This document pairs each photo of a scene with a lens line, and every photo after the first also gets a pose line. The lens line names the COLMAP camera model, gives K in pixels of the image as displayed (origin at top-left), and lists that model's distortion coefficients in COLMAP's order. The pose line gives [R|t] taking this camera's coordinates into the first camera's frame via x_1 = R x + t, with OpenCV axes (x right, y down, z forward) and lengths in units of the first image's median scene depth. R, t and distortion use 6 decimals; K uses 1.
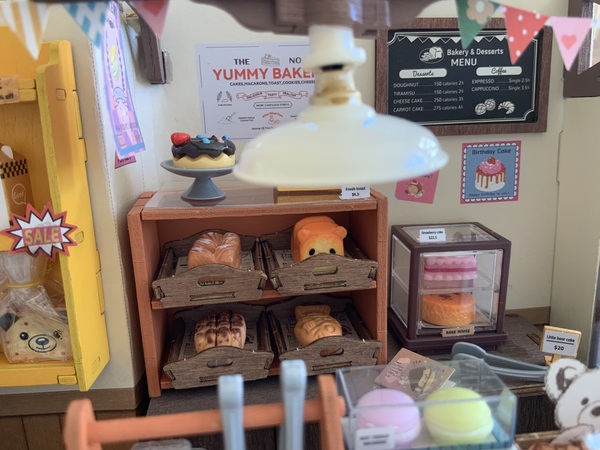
lens RADIAL K [[507.5, 0, 300.0], [0, 507.5, 225.0], [0, 0, 1]] dist [0.114974, -0.270976]
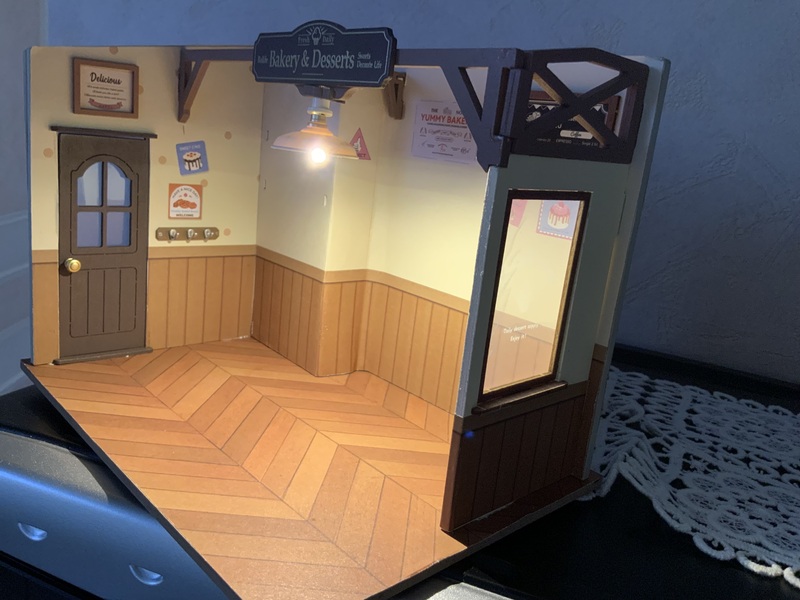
lens RADIAL K [[669.8, 0, 400.0], [0, 669.8, 300.0], [0, 0, 1]] dist [0.113836, -0.266204]
pose [[0.593035, 0.295706, -0.748911, 1.591744], [-0.302700, 0.943768, 0.132947, -0.003029], [0.746112, 0.147853, 0.649197, -0.378155]]
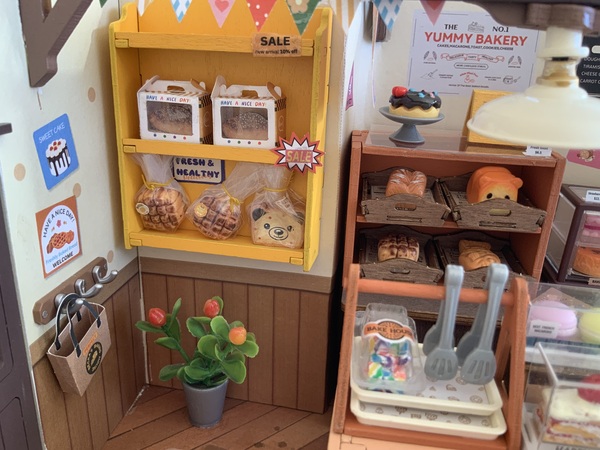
lens RADIAL K [[507.5, 0, 300.0], [0, 507.5, 225.0], [0, 0, 1]] dist [0.114974, -0.270976]
pose [[0.965272, 0.153124, -0.211666, -0.128272], [-0.127358, 0.983235, 0.130495, 0.017431], [0.228099, -0.099006, 0.968591, -0.259277]]
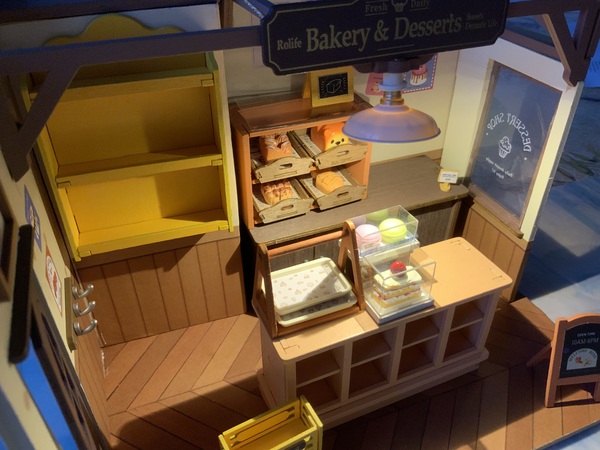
lens RADIAL K [[507.5, 0, 300.0], [0, 507.5, 225.0], [0, 0, 1]] dist [0.114974, -0.270976]
pose [[0.962424, -0.127799, 0.239599, -0.485643], [0.026585, 0.922438, 0.385230, -0.323209], [-0.270247, -0.364384, 0.891174, -0.568324]]
